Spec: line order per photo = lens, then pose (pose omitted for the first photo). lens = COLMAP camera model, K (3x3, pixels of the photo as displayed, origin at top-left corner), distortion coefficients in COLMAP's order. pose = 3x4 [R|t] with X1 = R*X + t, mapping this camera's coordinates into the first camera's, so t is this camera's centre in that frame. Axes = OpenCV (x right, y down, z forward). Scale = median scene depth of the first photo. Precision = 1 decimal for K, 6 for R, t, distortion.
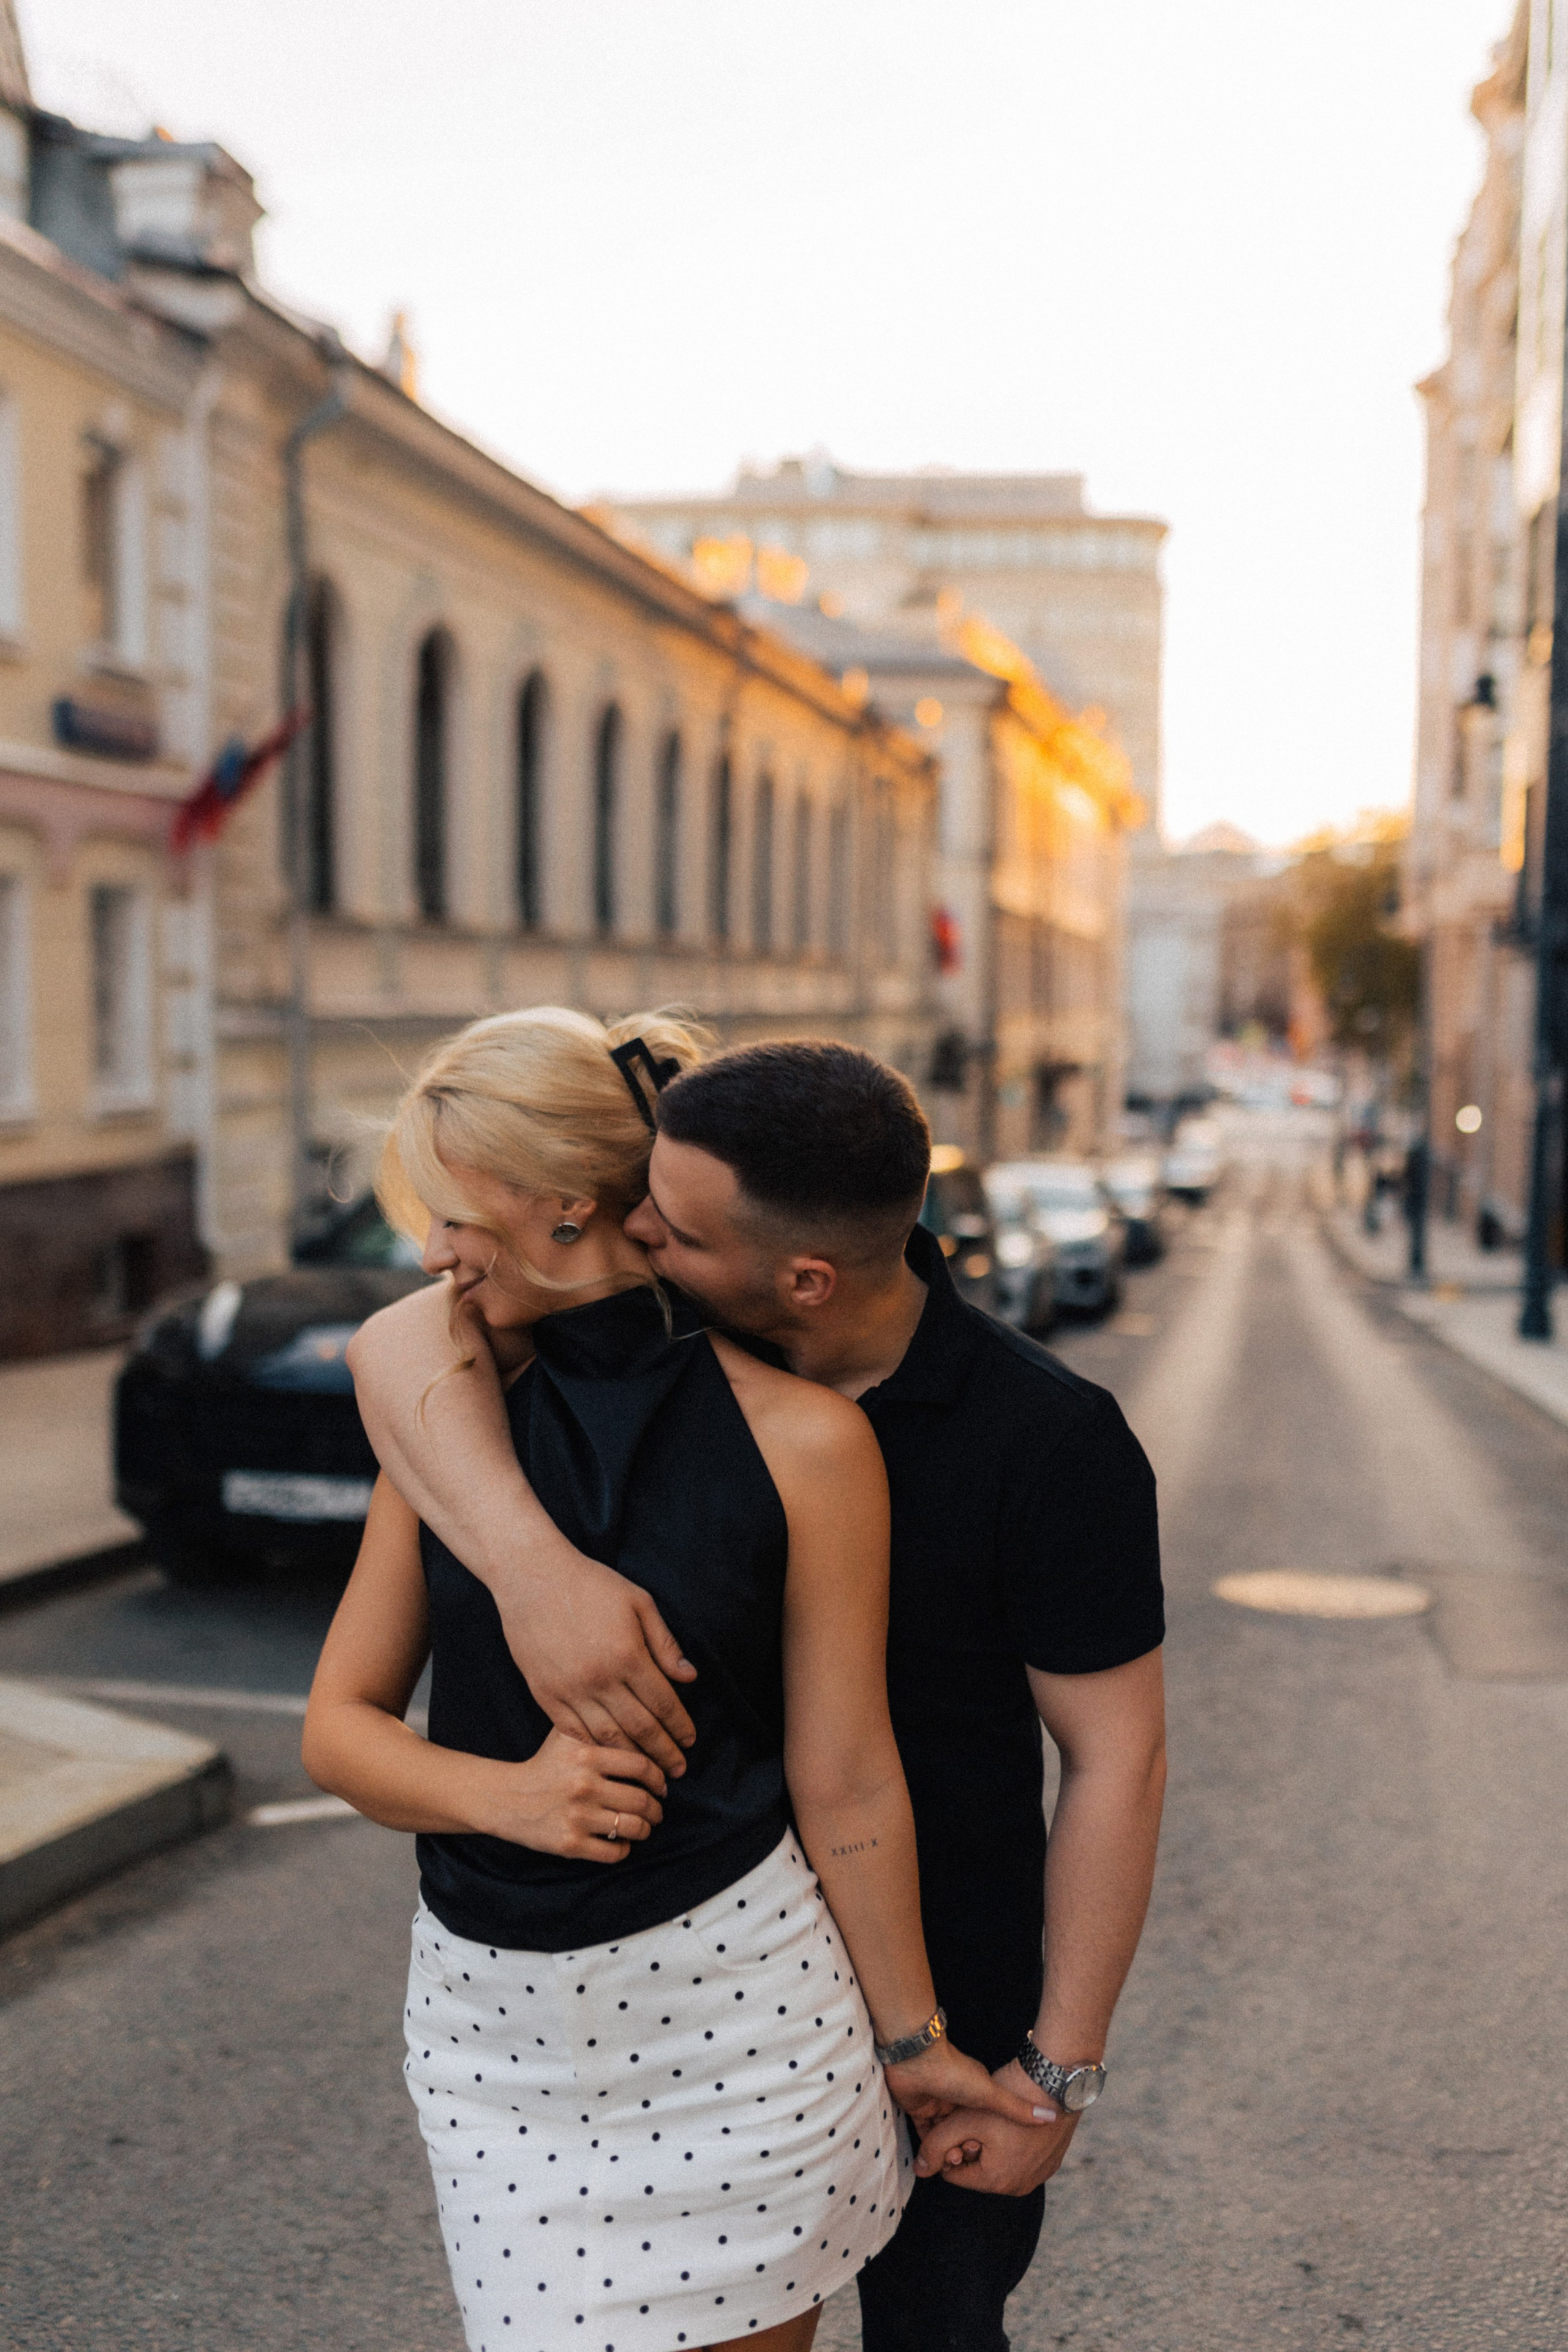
lens RADIAL K [[2293.5, 0, 769.8], [0, 2293.5, 1165.5], [0, 0, 1]] dist [0.008524, 0.000000]
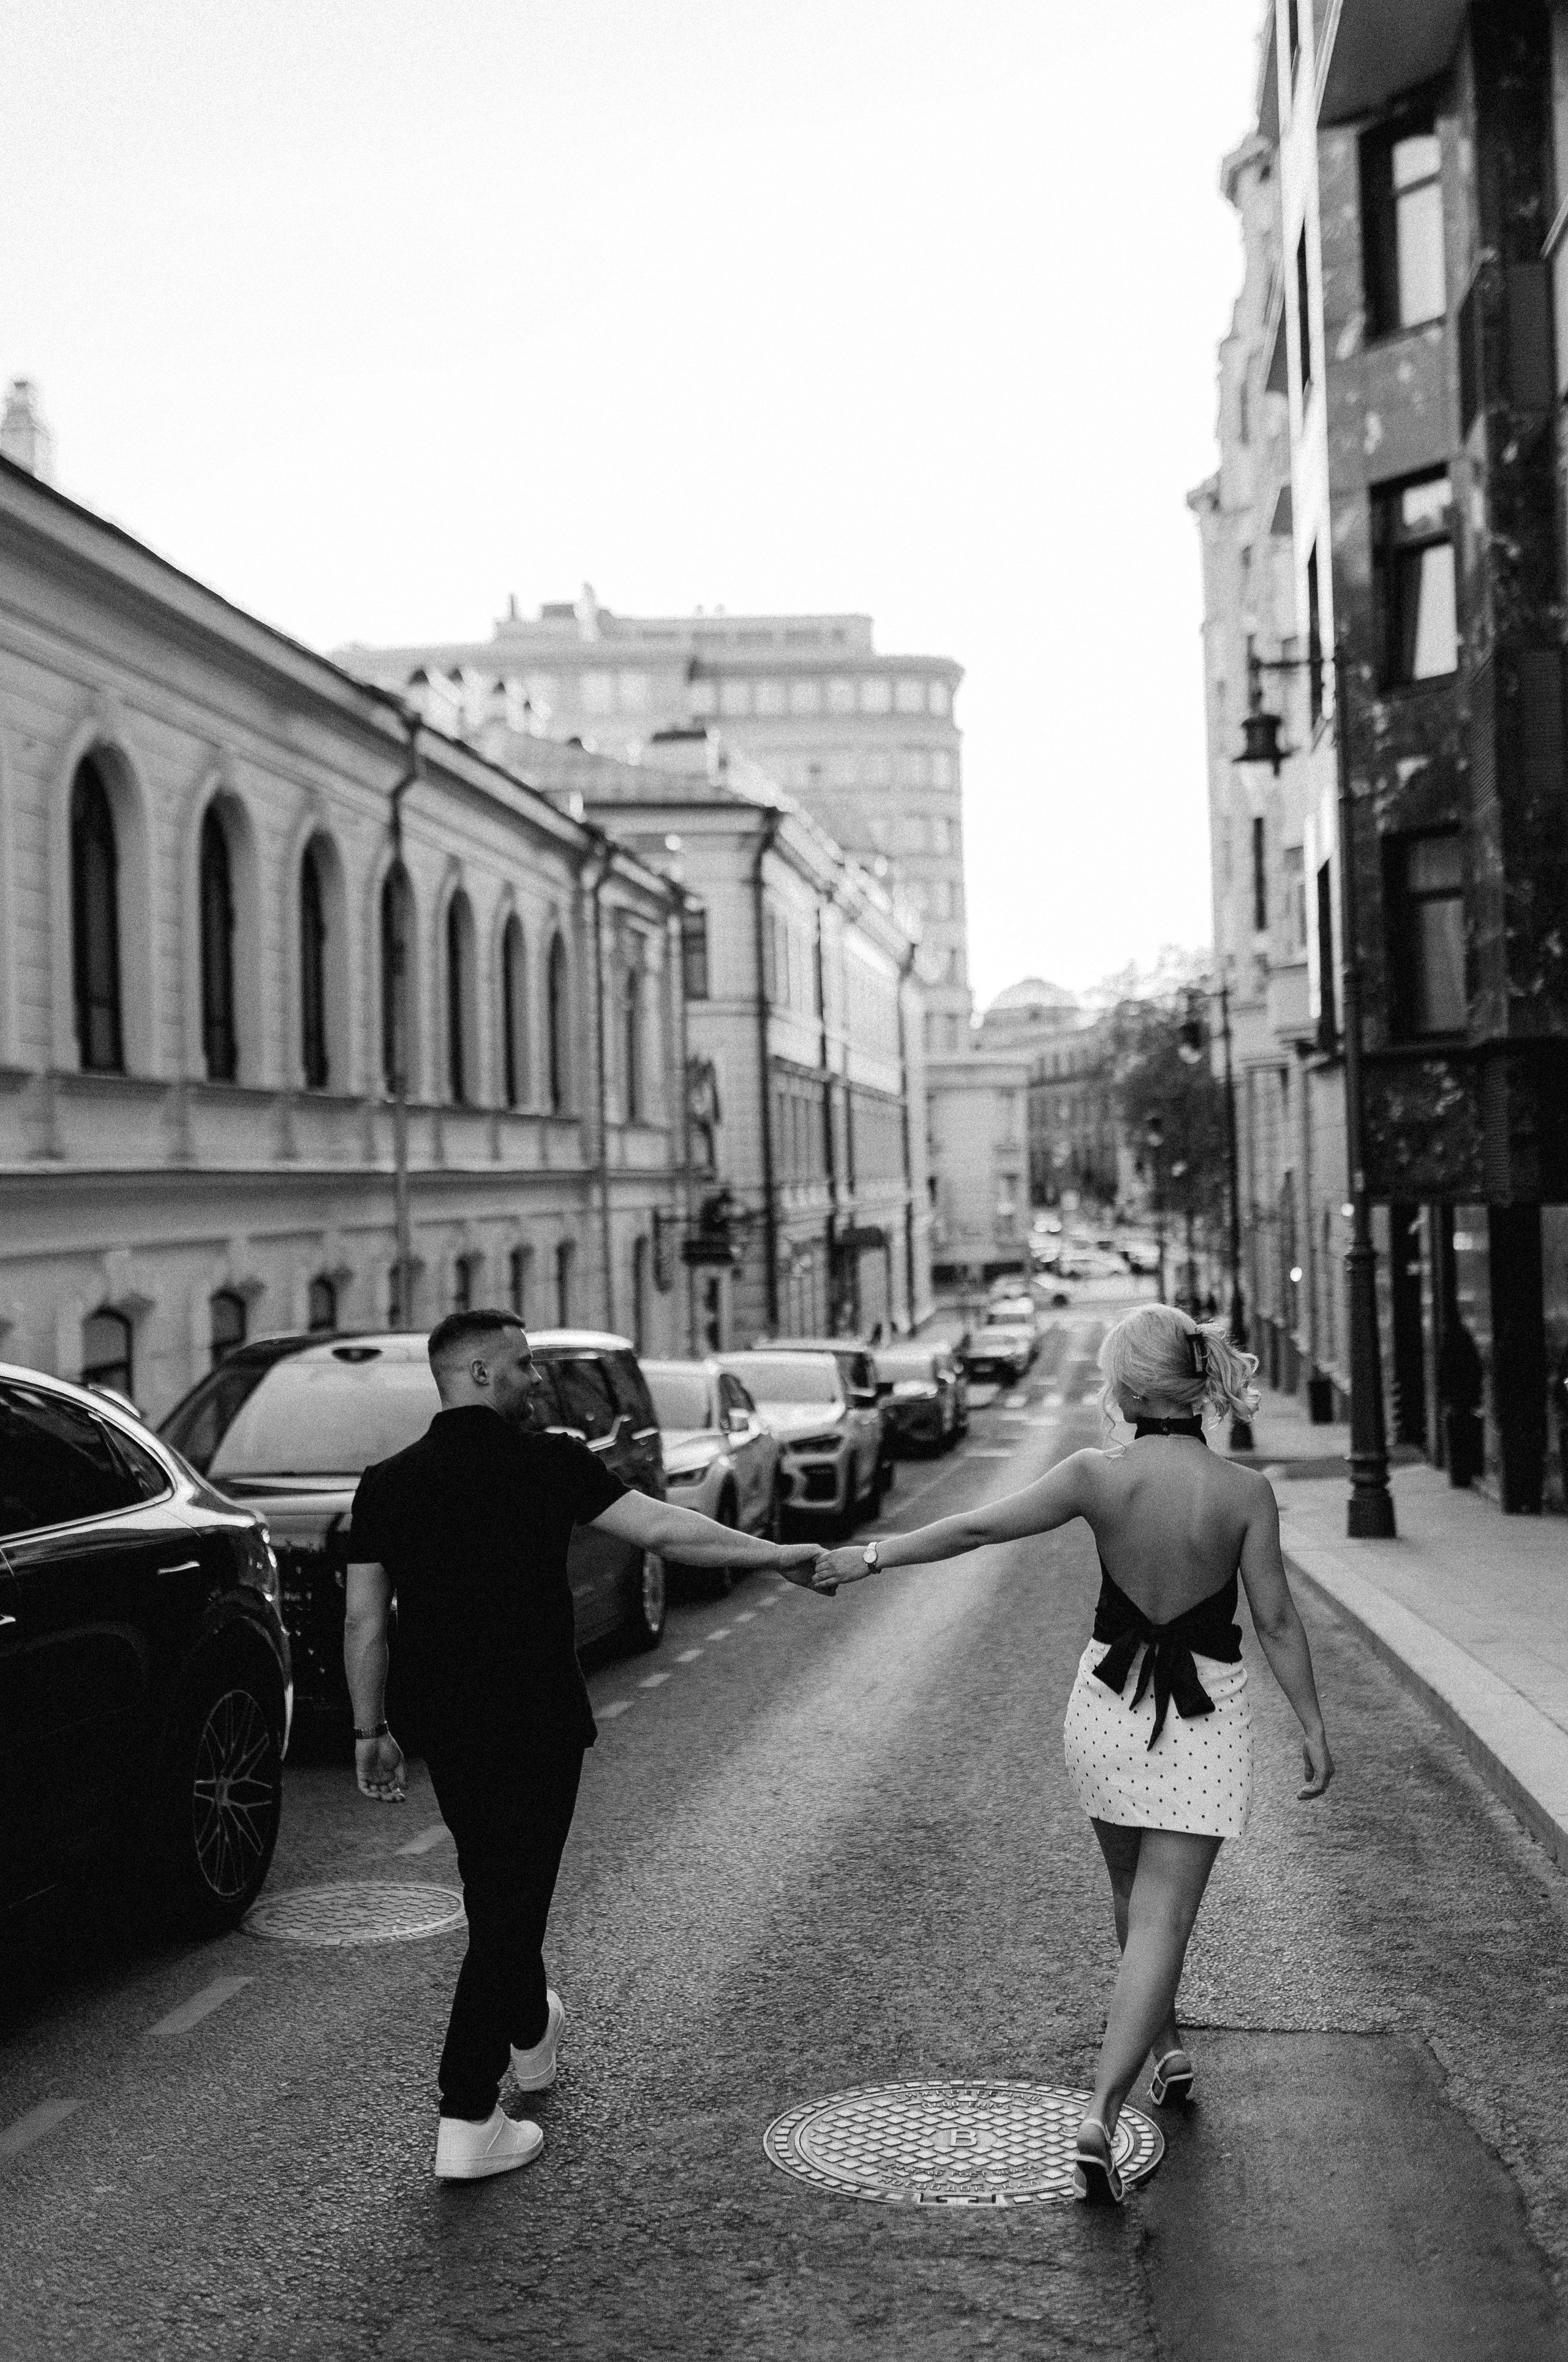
lens RADIAL K [[2303.1, 0, 812.9], [0, 2303.1, 1138.1], [0, 0, 1]] dist [0.008524, 0.000000]
pose [[0.995575, -0.034032, 0.087593, 0.060313], [0.042054, 0.994923, -0.091435, 0.002873], [-0.084036, 0.094714, 0.991951, 0.171097]]
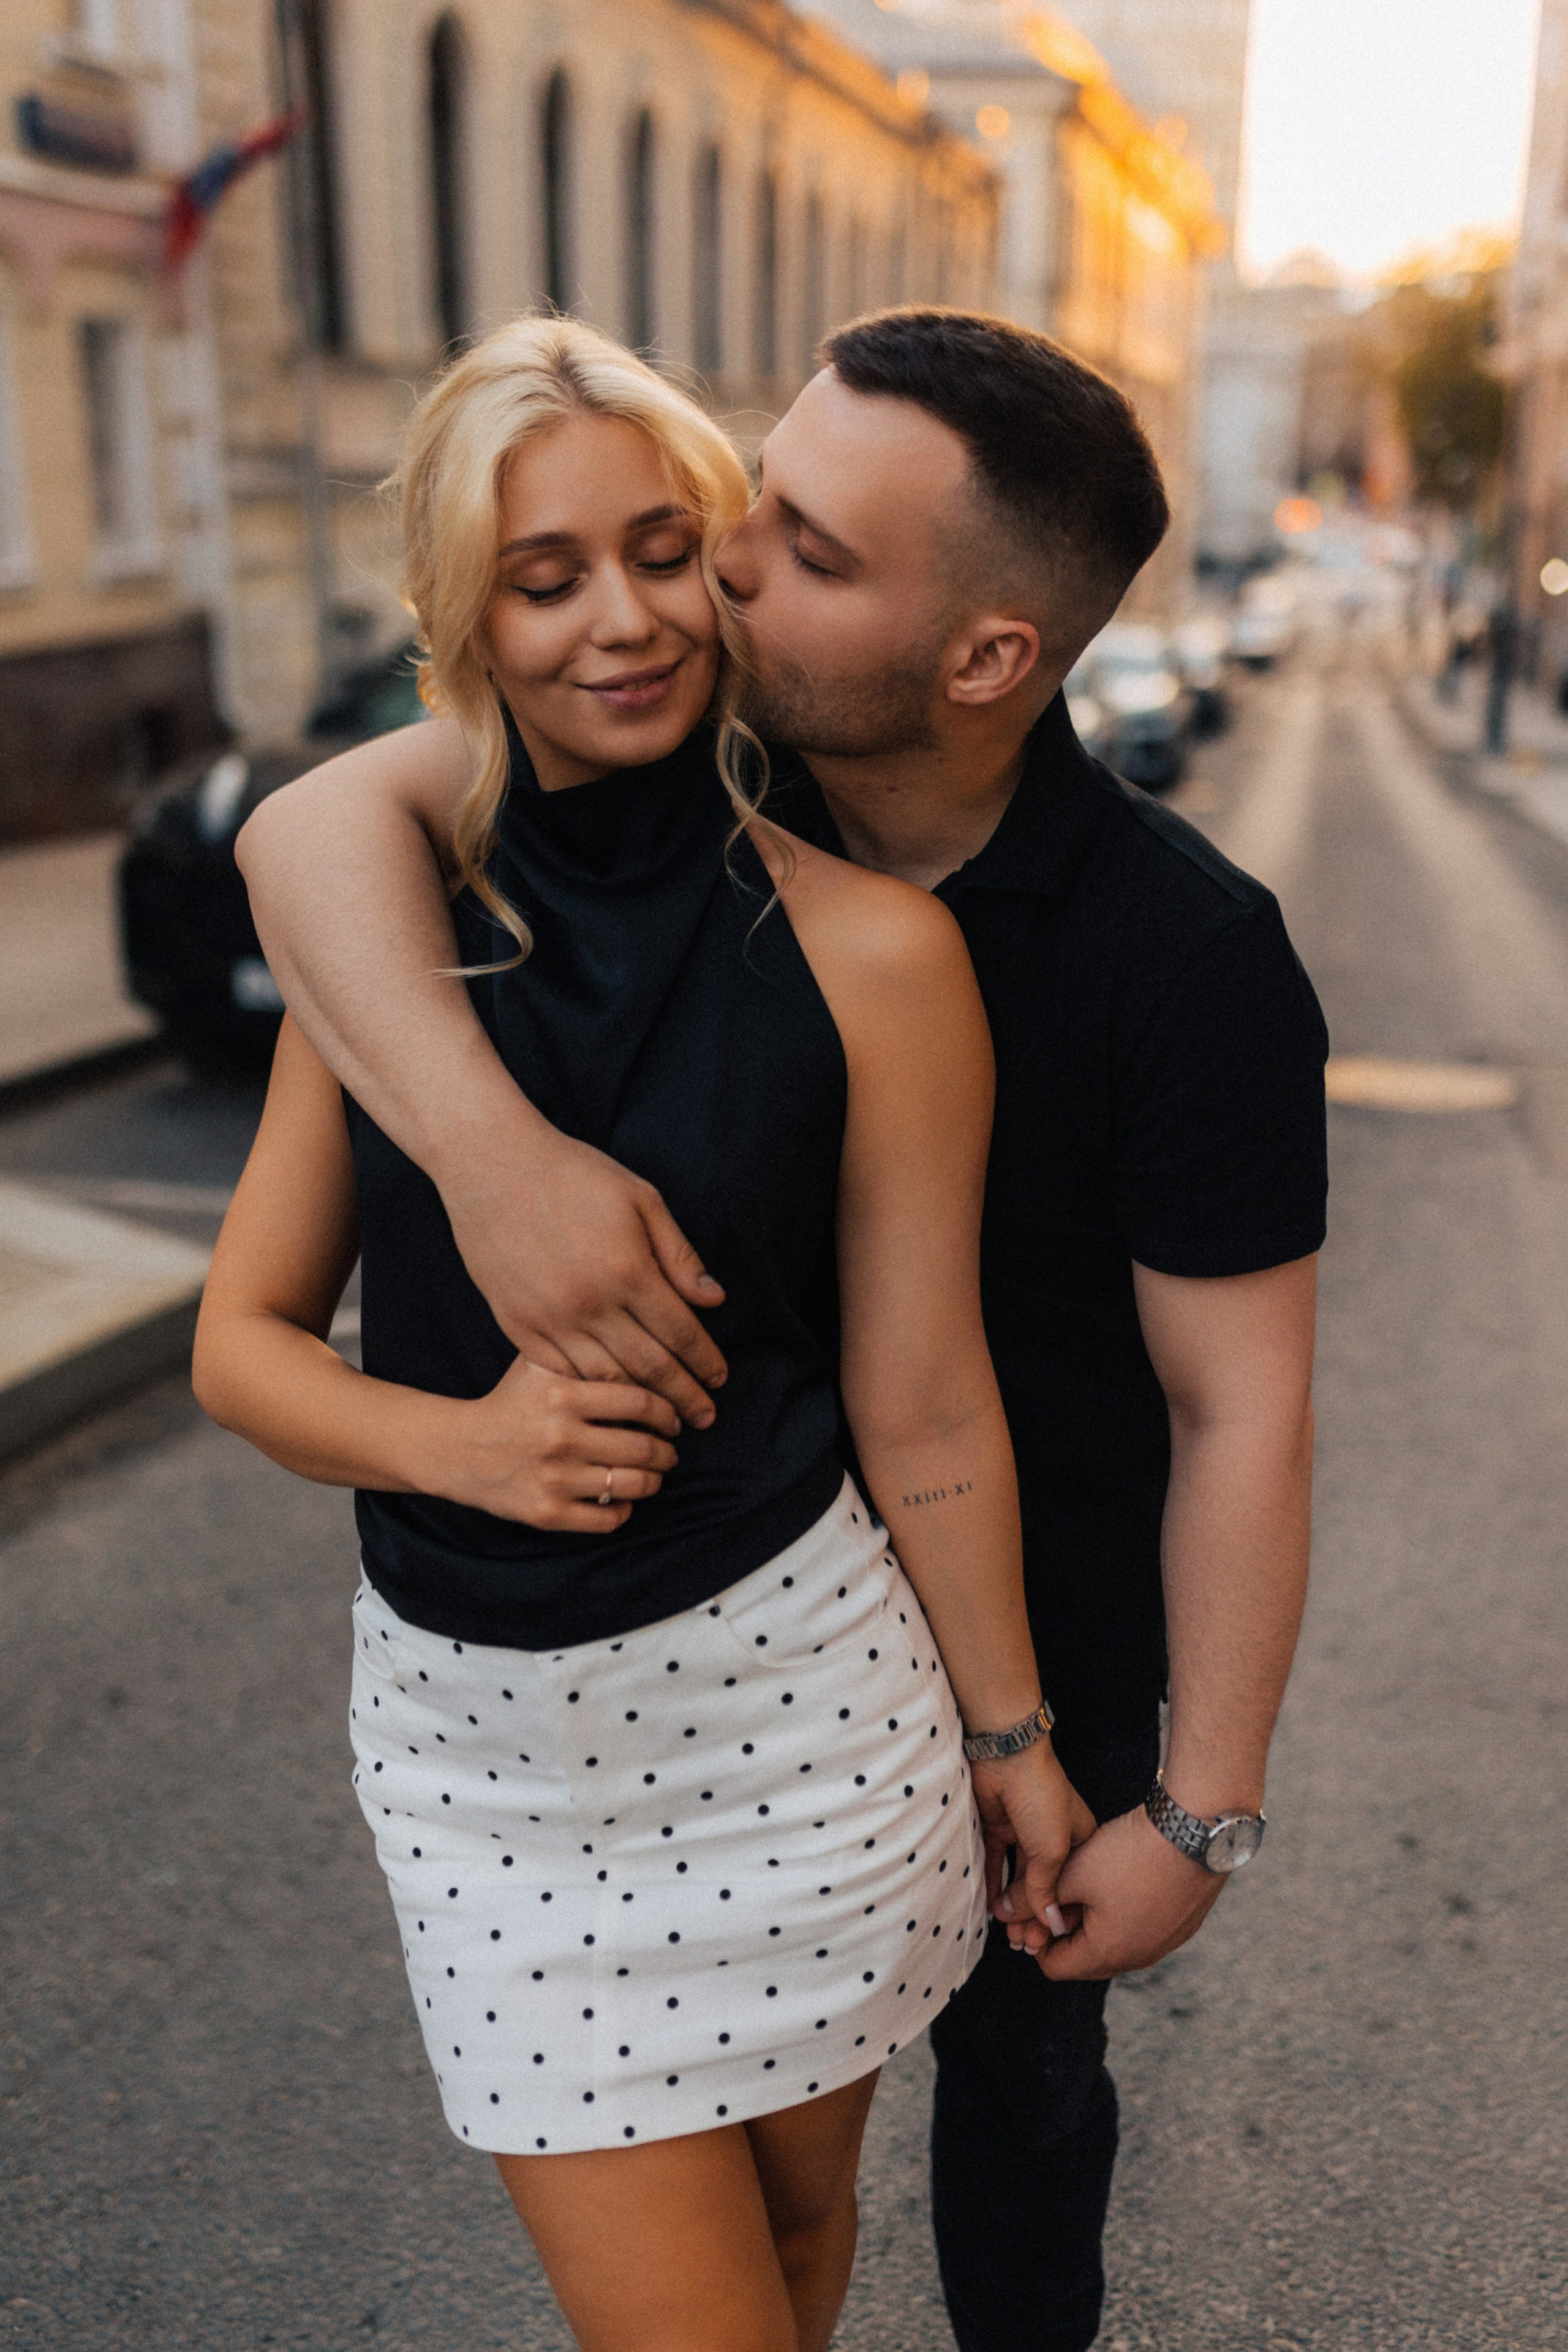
lens RADIAL K [[2293.5, 0, 758.4], [0, 2293.5, 1175.0], [0, 0, 1]] dist [0.008524, 0.000000]
pose [[0.999641, -0.001167, -0.026777, -0.000159], [0.007263, 0.973467, 0.228713, 0.001408], [0.025799, -0.228825, 0.973126, 0.019843]]
